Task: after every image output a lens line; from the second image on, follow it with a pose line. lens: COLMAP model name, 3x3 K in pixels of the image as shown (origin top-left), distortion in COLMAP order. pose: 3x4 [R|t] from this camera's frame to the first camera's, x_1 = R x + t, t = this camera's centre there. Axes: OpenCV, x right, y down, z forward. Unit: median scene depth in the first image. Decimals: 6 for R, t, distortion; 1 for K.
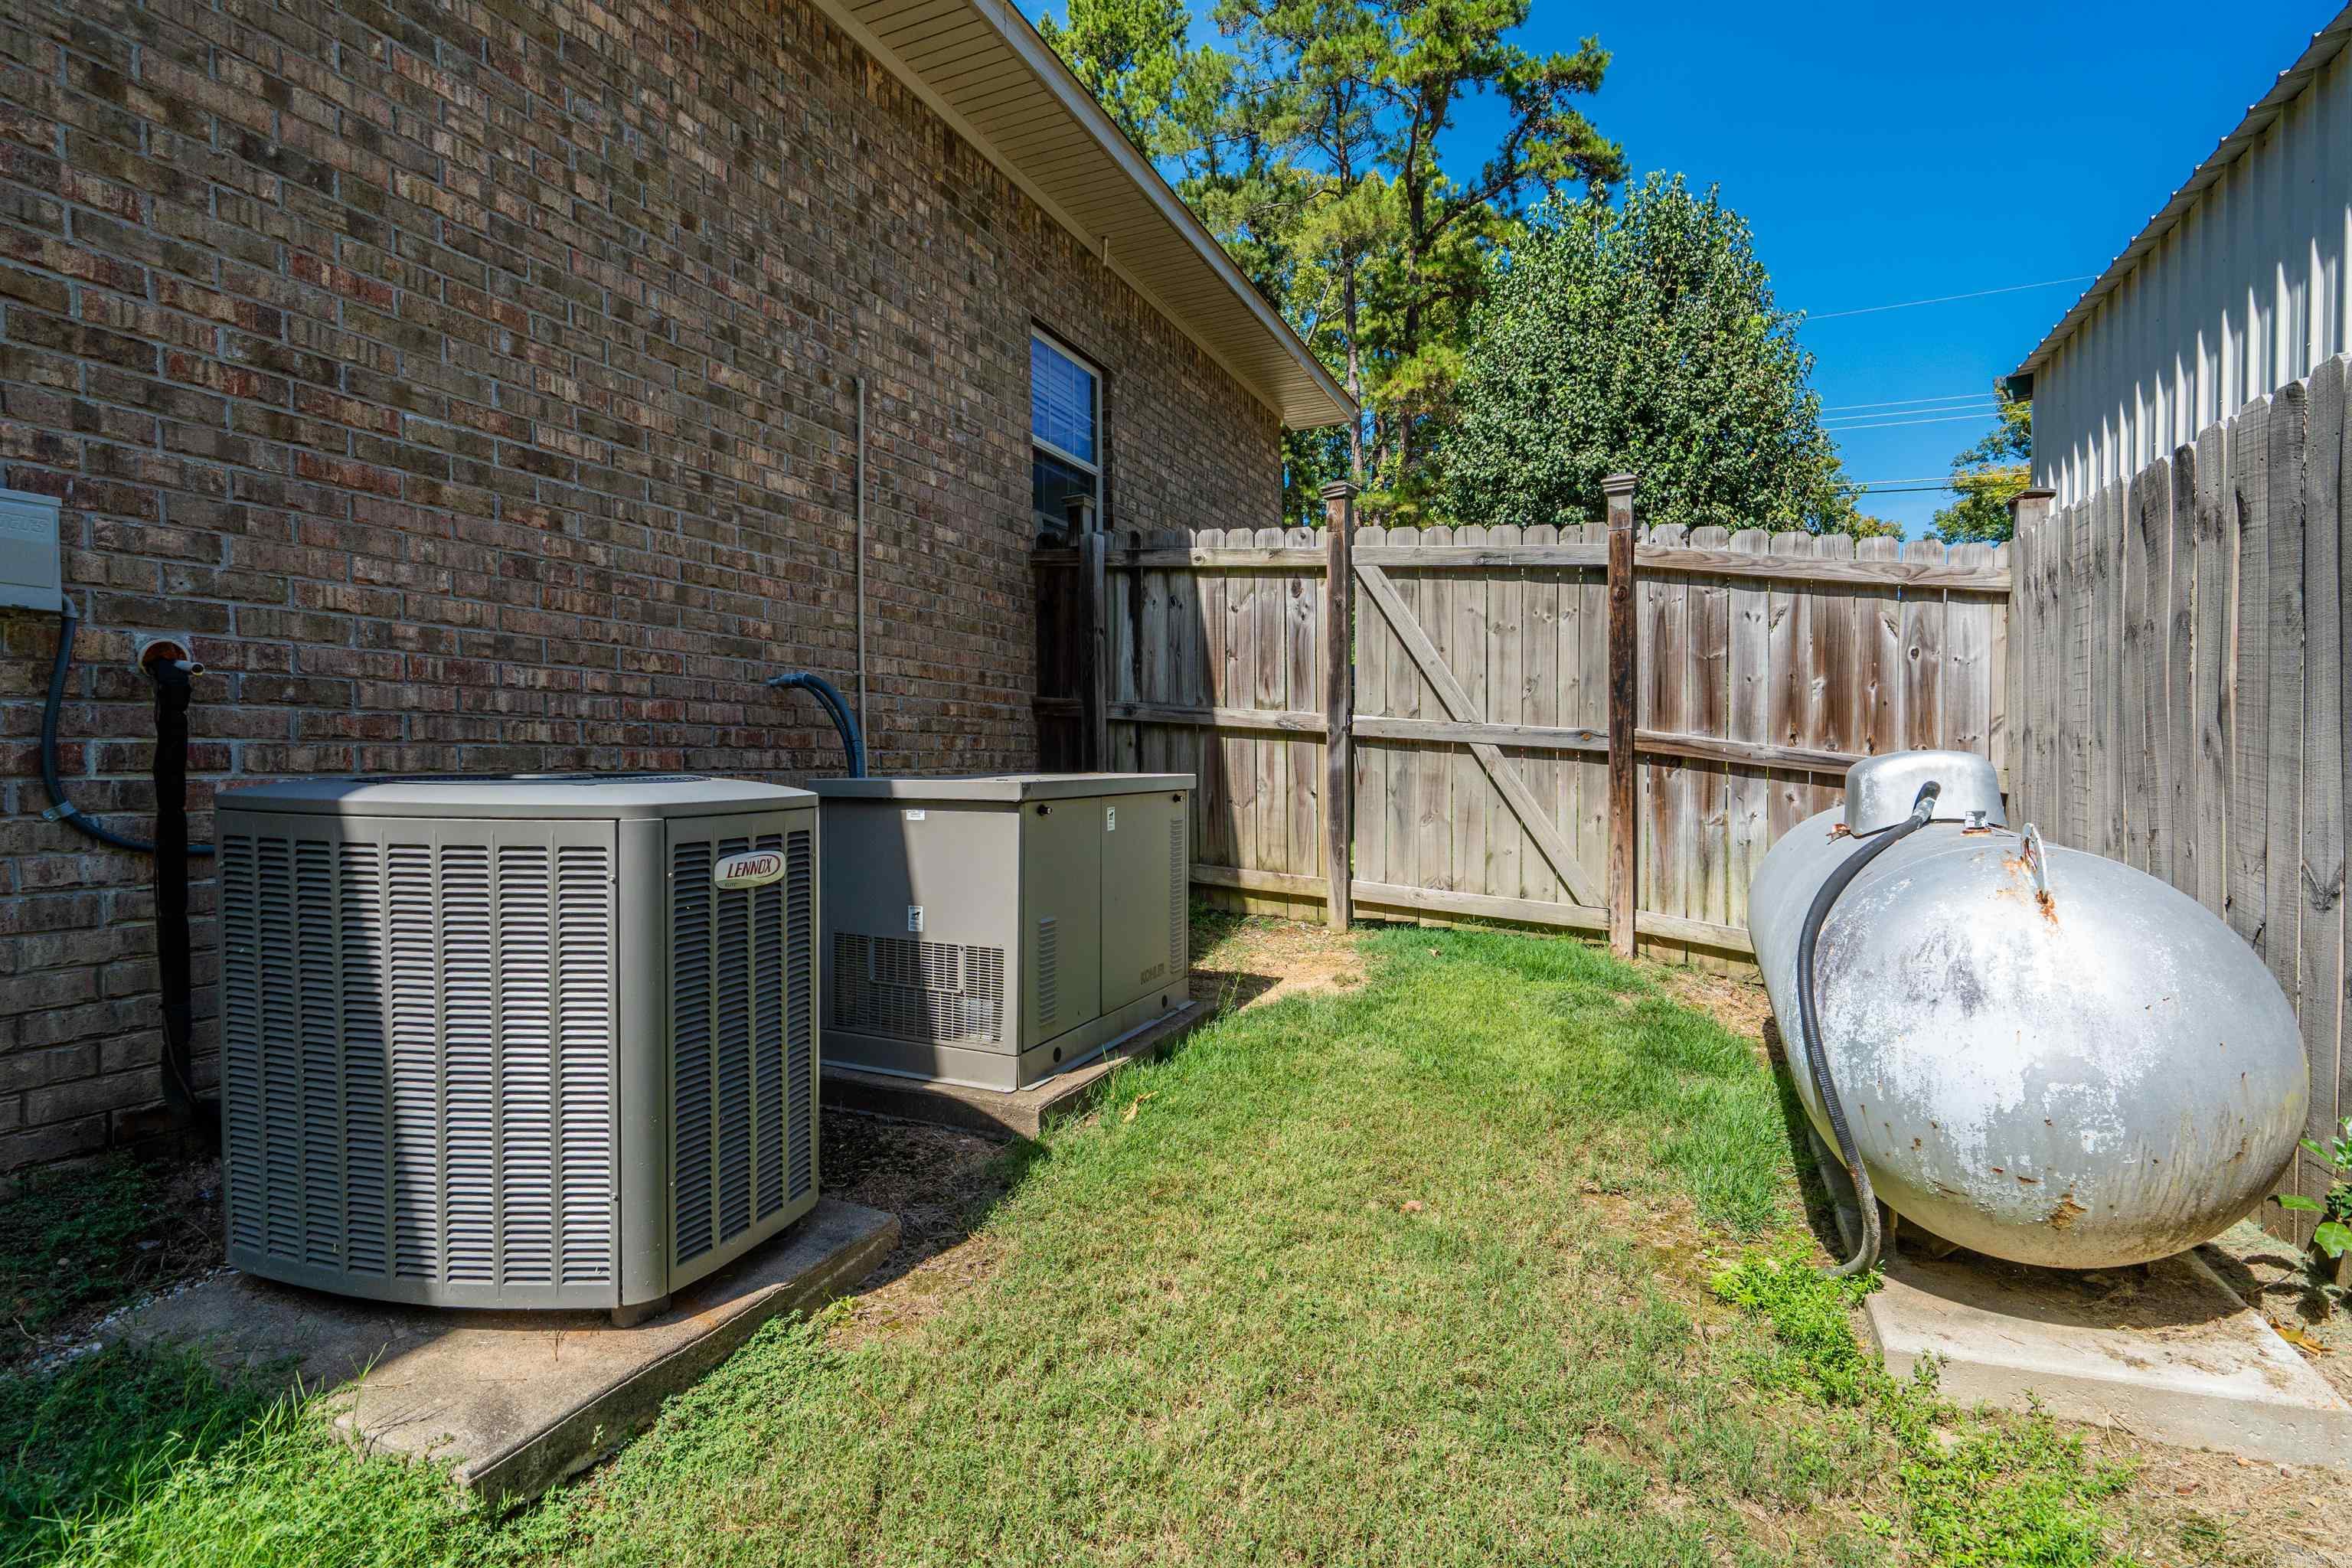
lens RADIAL K [[1078.9, 0, 1173.4], [0, 1078.9, 772.6], [0, 0, 1]] dist [-0.016160, 0.003058]
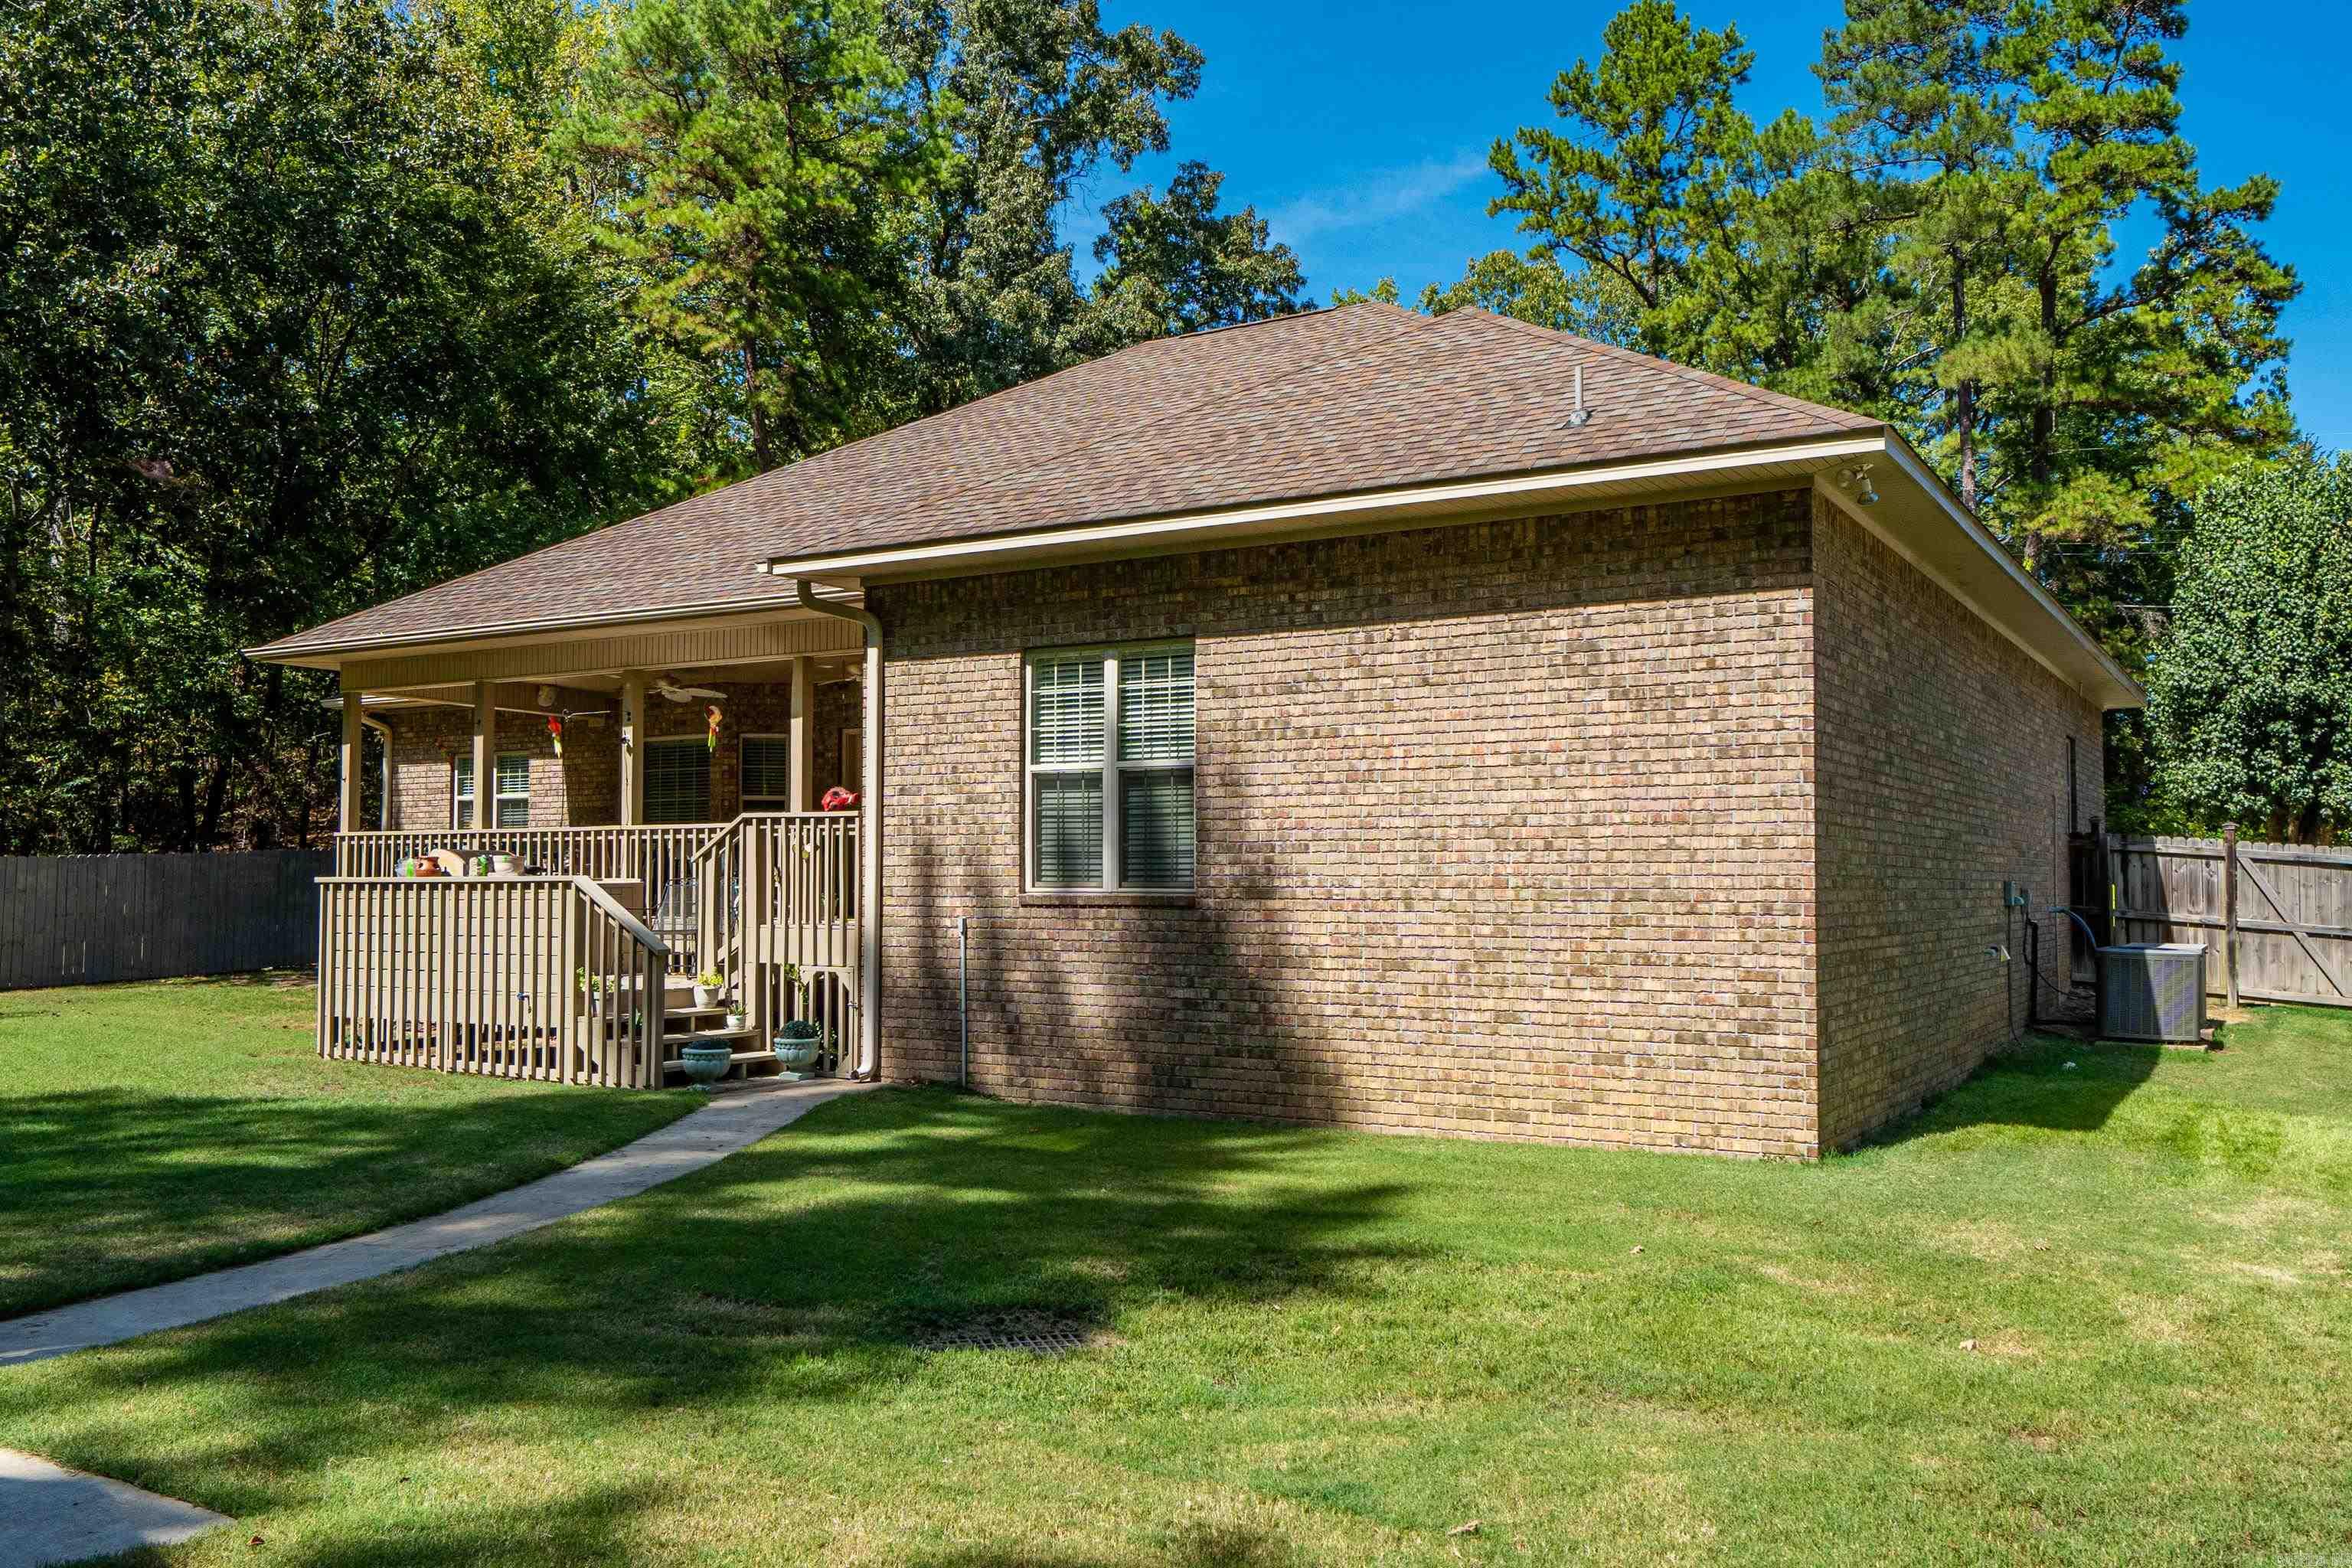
lens RADIAL K [[1898.9, 0, 1175.5], [0, 1898.9, 786.6], [0, 0, 1]] dist [0.007582, 0.002473]
pose [[0.992945, -0.001873, -0.118559, -1.619074], [-0.005052, 0.998299, -0.058078, -0.084589], [0.118467, 0.058268, 0.991247, -3.379190]]
